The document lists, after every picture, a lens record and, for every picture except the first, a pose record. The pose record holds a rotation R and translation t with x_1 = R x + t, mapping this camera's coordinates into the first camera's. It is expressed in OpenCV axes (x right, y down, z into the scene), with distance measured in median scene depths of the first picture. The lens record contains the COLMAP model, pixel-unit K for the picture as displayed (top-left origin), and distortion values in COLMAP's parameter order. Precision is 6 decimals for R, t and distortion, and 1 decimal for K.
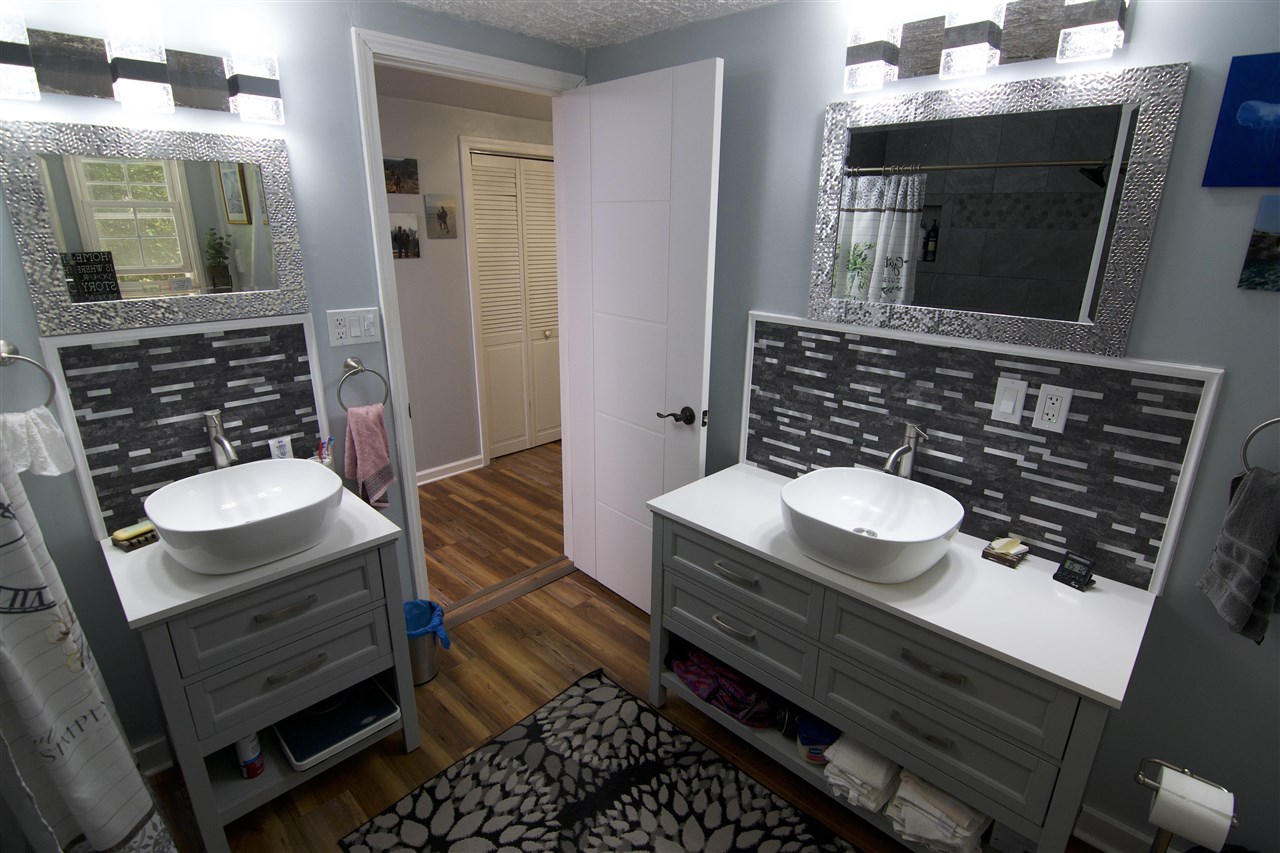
lens RADIAL K [[621.4, 0, 647.0], [0, 621.4, 419.1], [0, 0, 1]] dist [-0.012745, -0.006835]
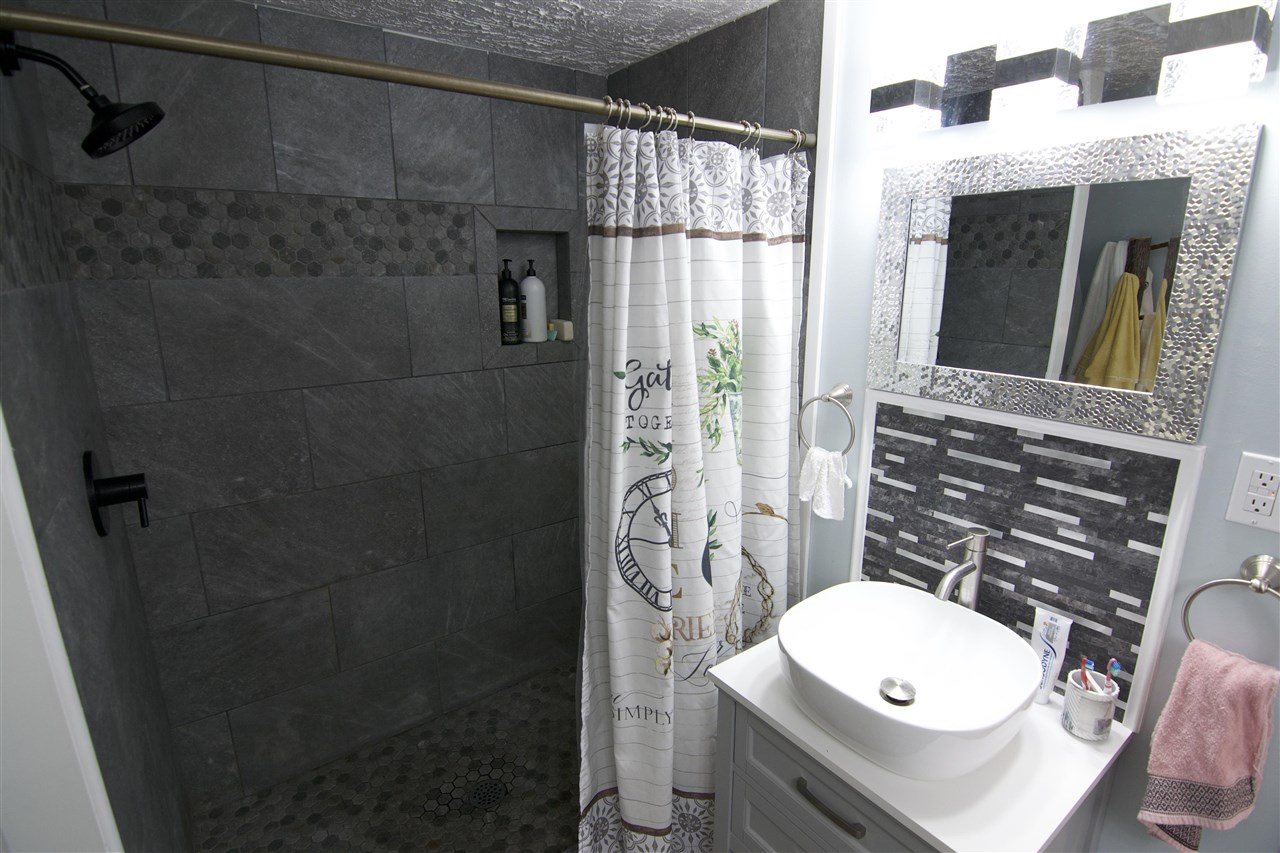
lens RADIAL K [[621.4, 0, 639.6], [0, 621.4, 421.0], [0, 0, 1]] dist [-0.012745, -0.006835]
pose [[-0.156153, 0.224685, -0.961838, 0.030943], [-0.300064, 0.916971, 0.262919, -0.190846], [0.941051, 0.329669, -0.075768, 0.597288]]
